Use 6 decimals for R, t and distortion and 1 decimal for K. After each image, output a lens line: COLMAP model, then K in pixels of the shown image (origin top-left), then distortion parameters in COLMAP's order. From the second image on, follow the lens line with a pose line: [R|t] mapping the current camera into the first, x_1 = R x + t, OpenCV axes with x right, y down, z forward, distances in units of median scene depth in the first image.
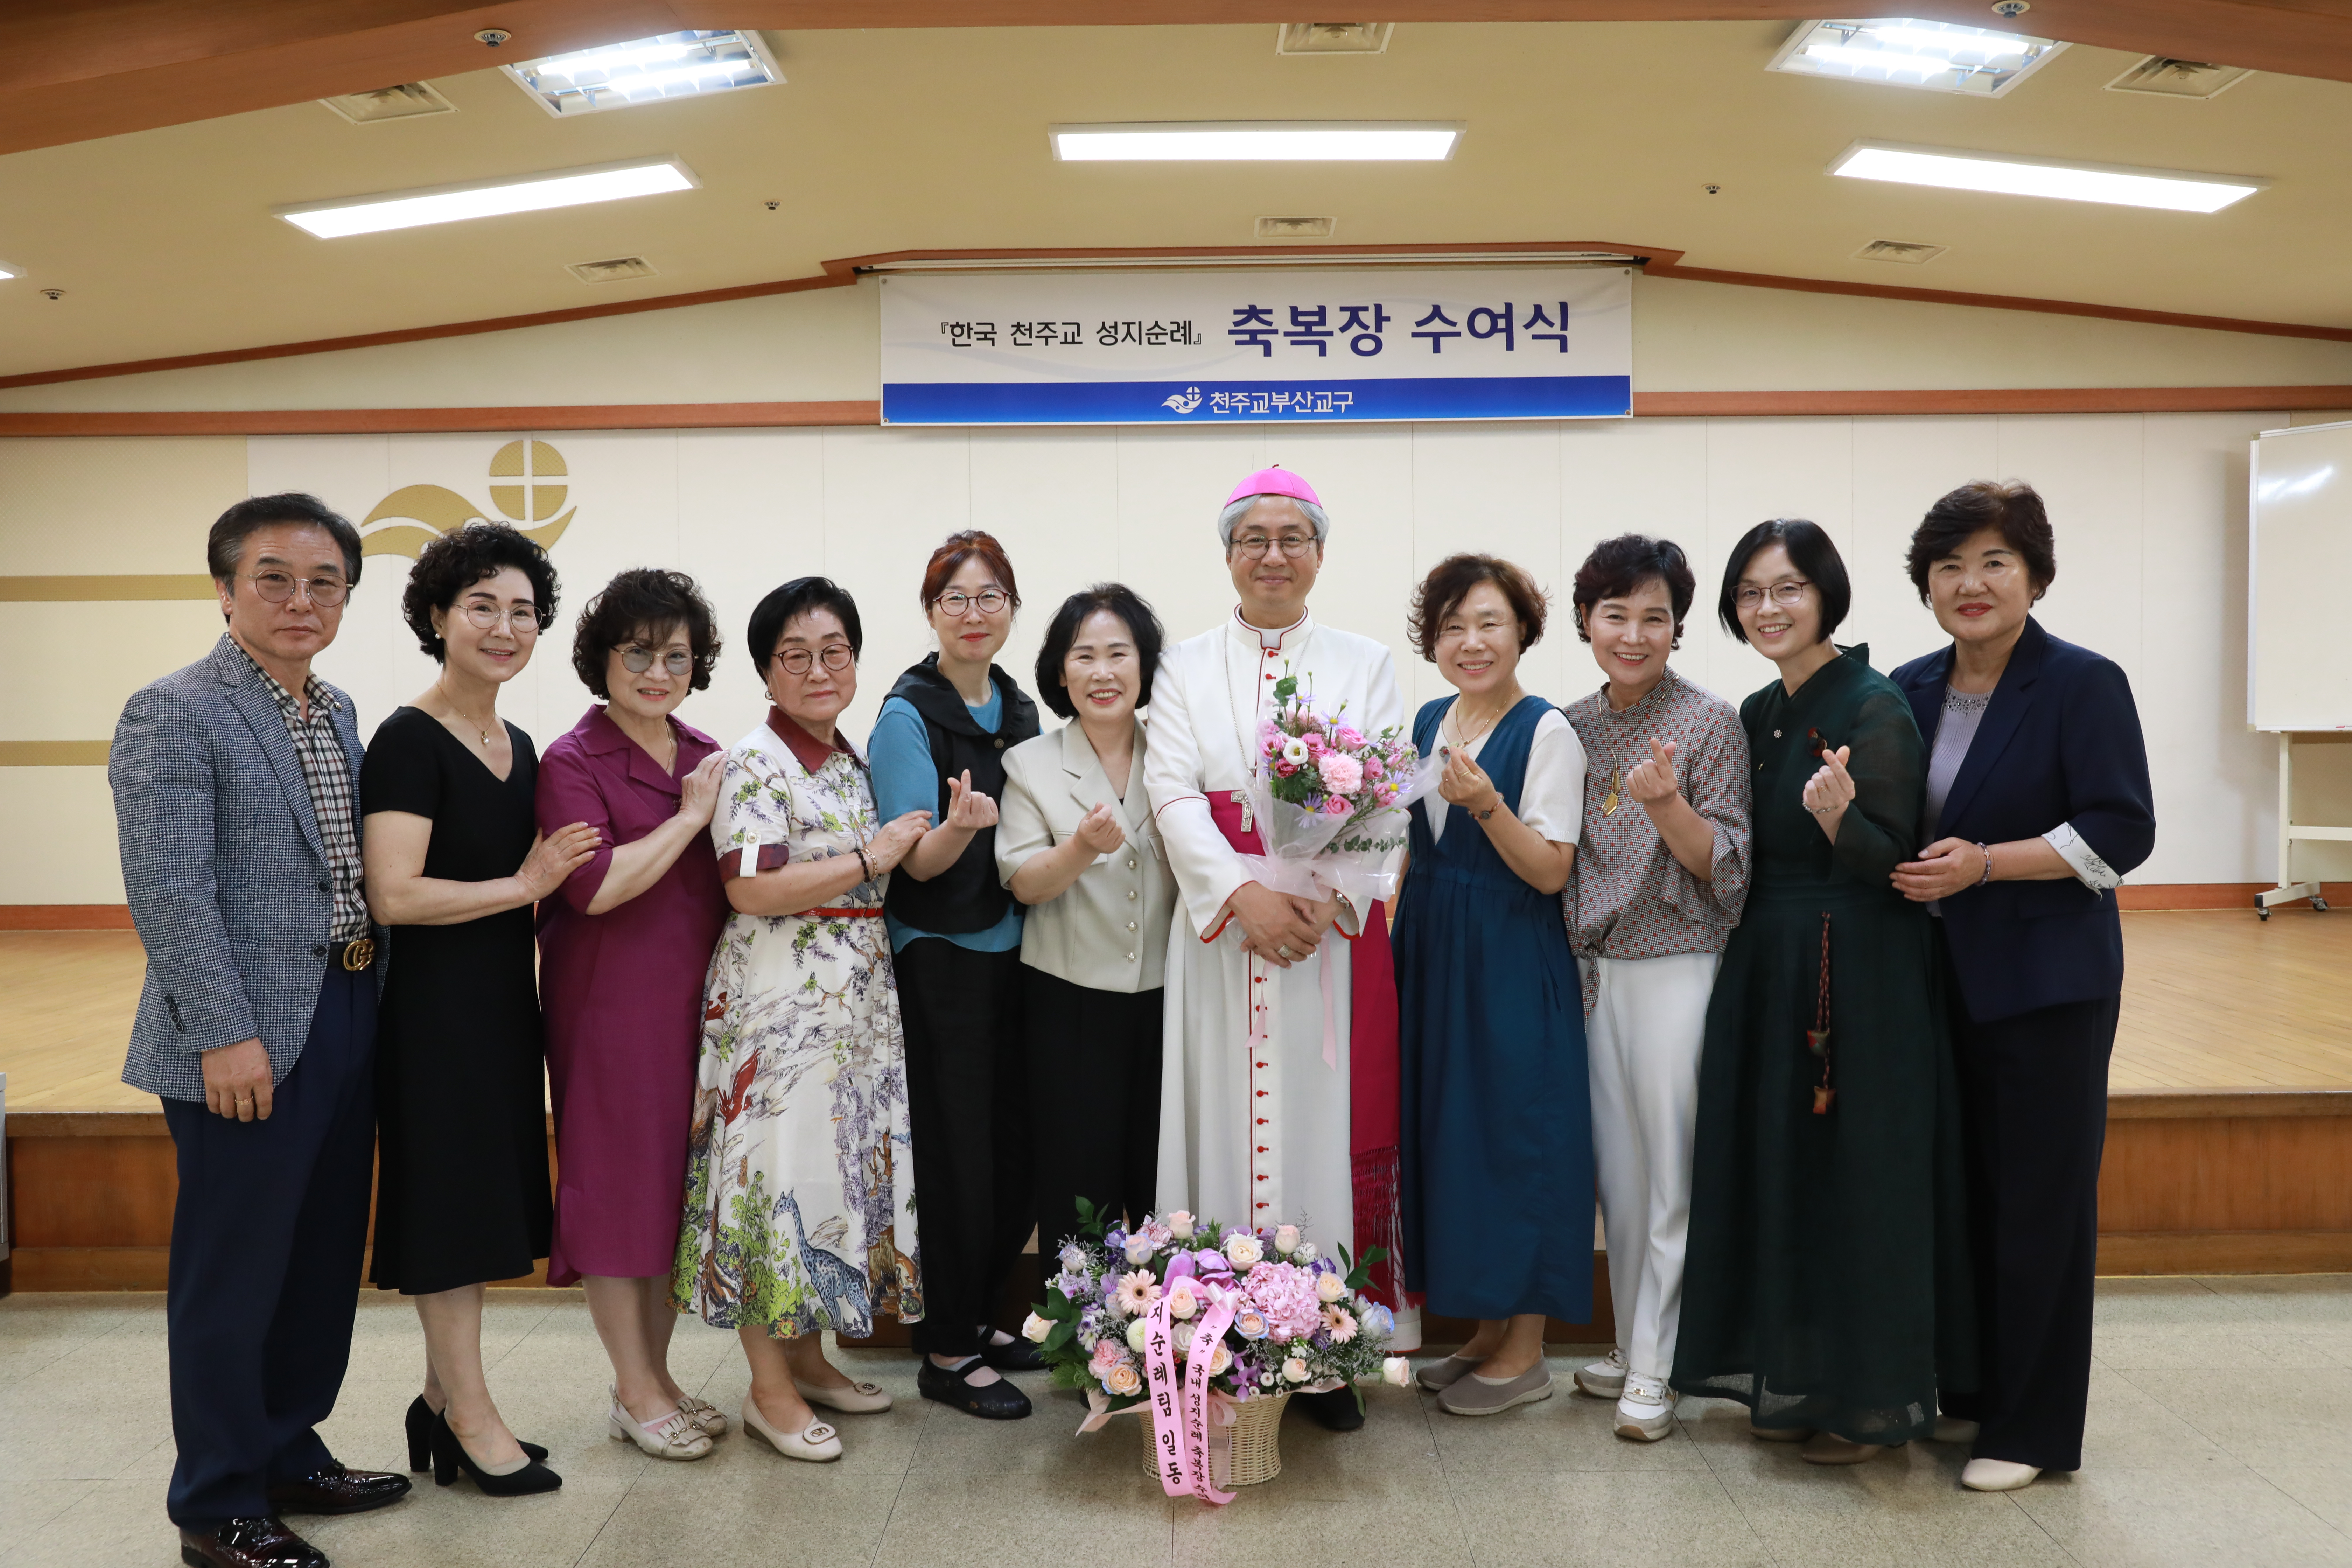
lens RADIAL K [[1899.4, 0, 1150.3], [0, 1899.4, 786.3], [0, 0, 1]] dist [-0.085387, 0.058329]
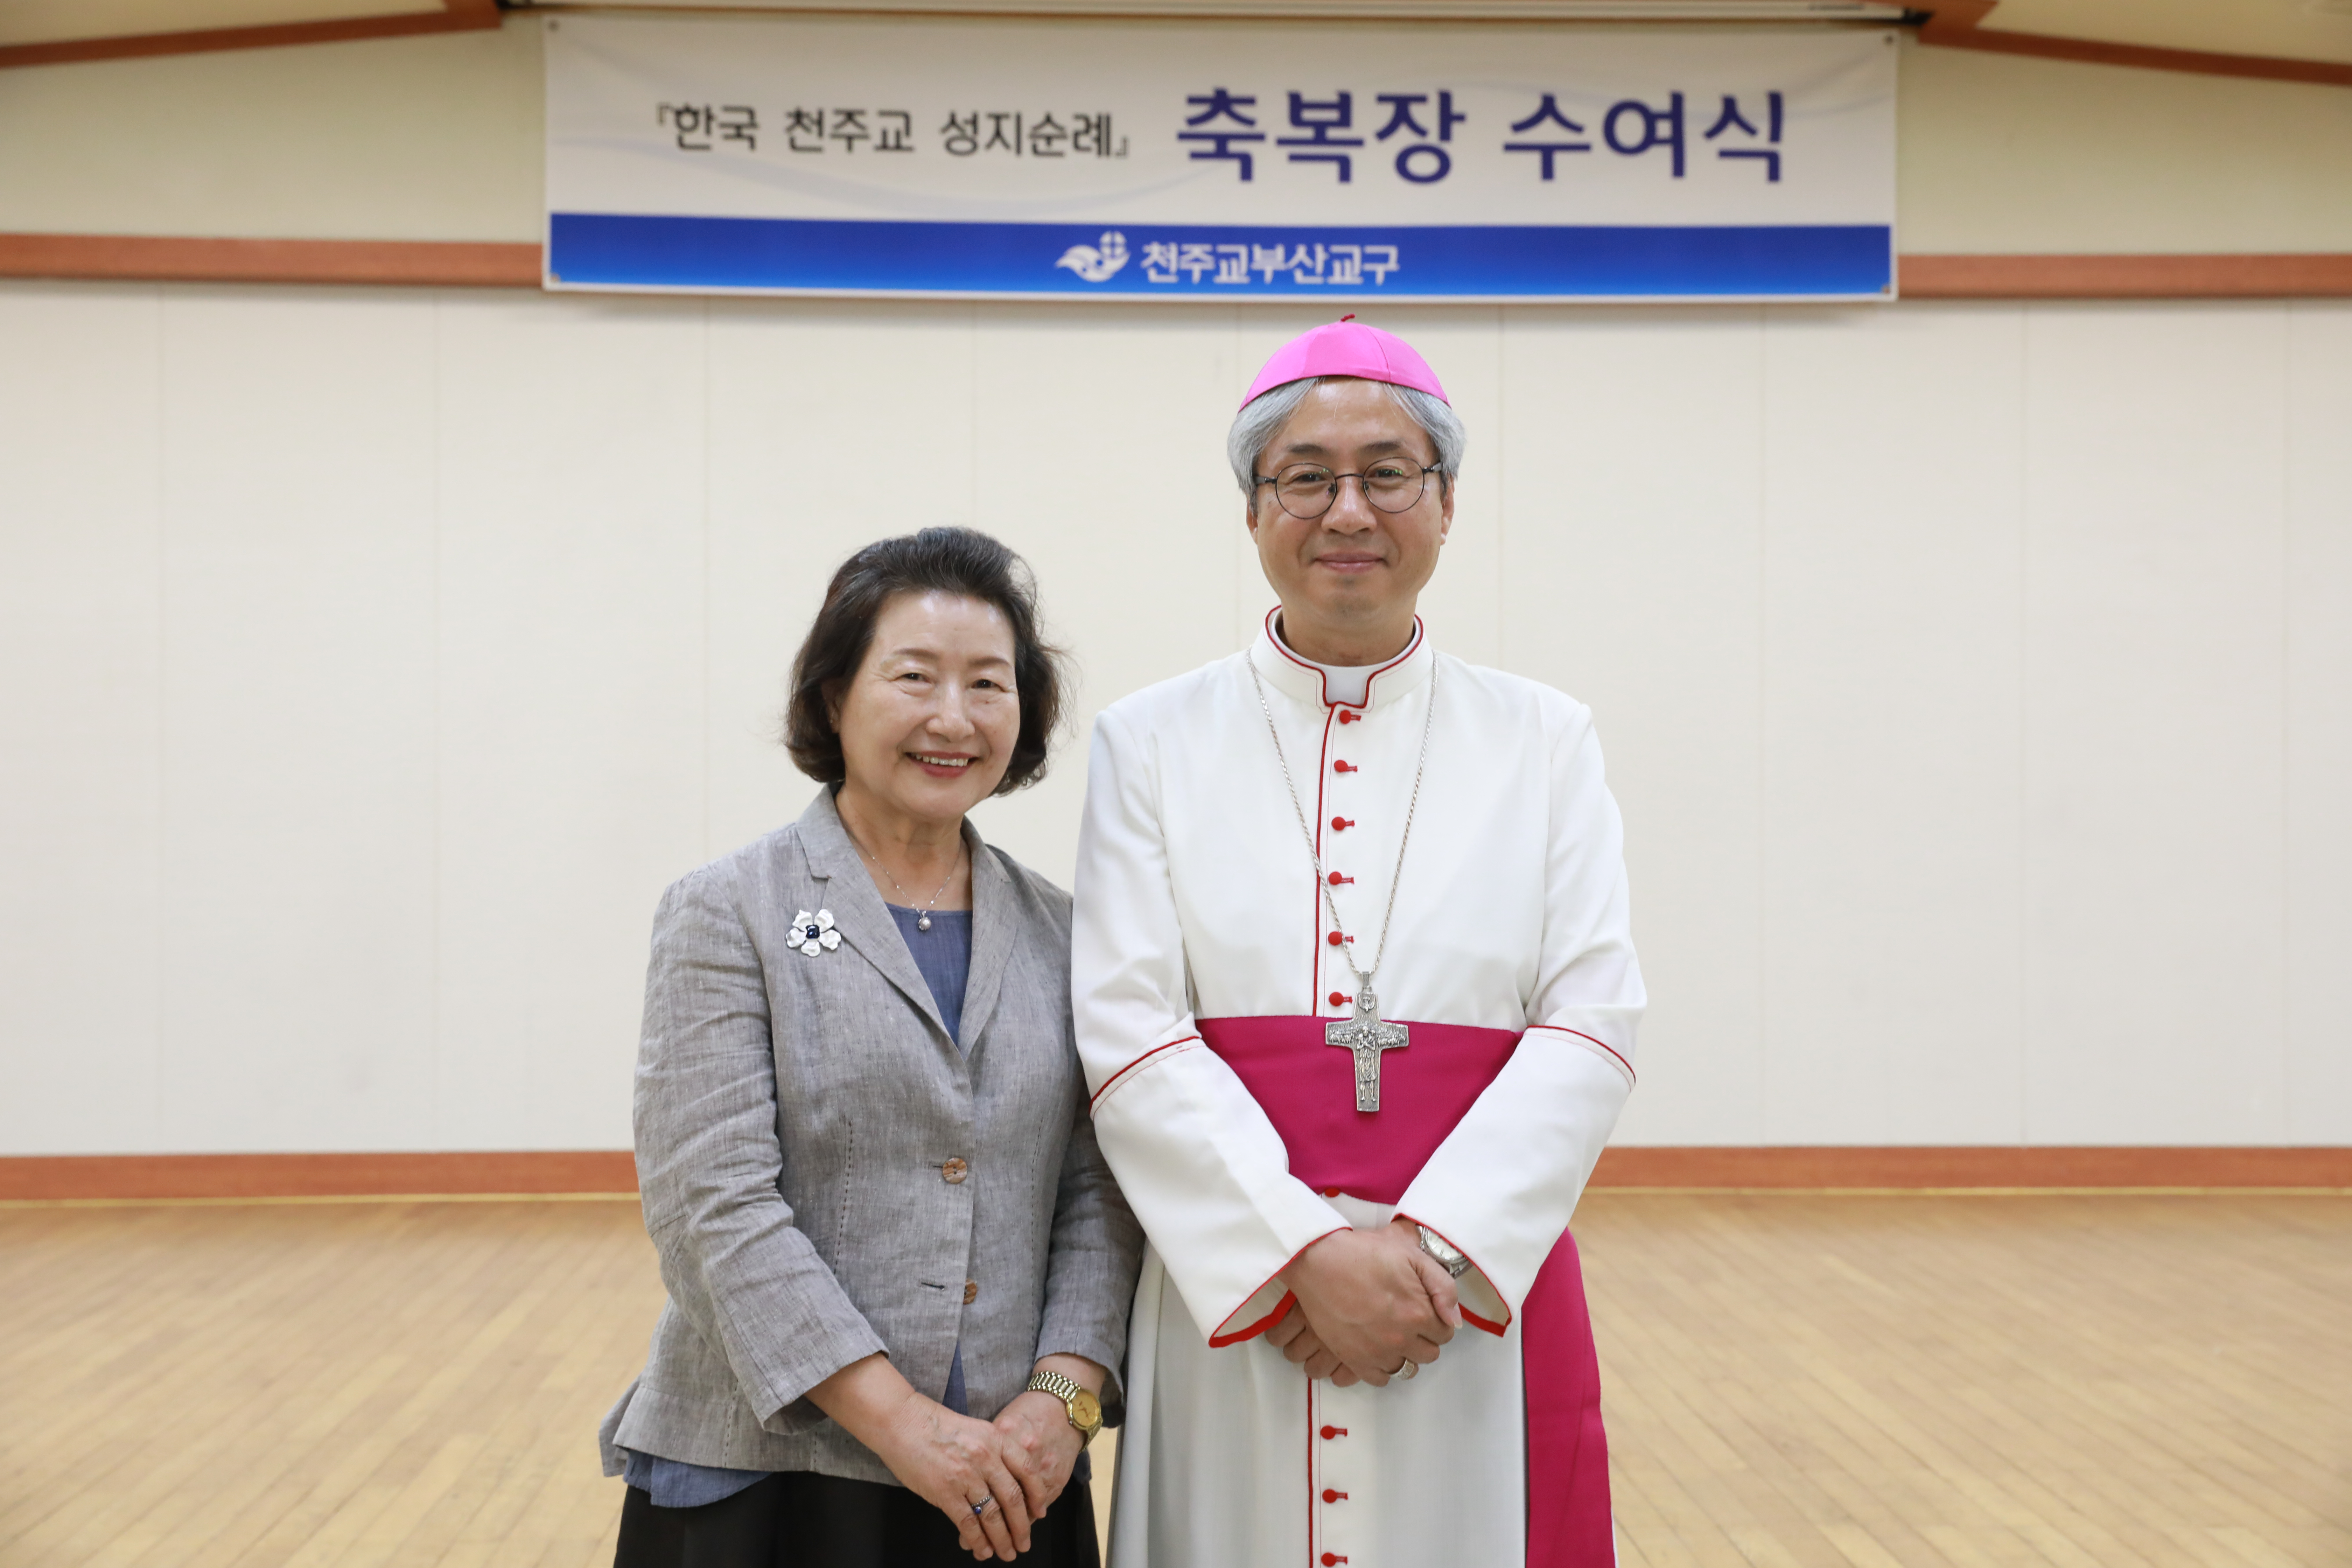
lens RADIAL K [[2994.9, 0, 1166.9], [0, 2994.9, 777.7], [0, 0, 1]] dist [0.056589, 0.069757]
pose [[0.998281, 0.012354, 0.057296, -0.010163], [-0.009487, 0.998702, -0.050044, -0.006516], [-0.057839, 0.049415, 0.997102, 0.125121]]
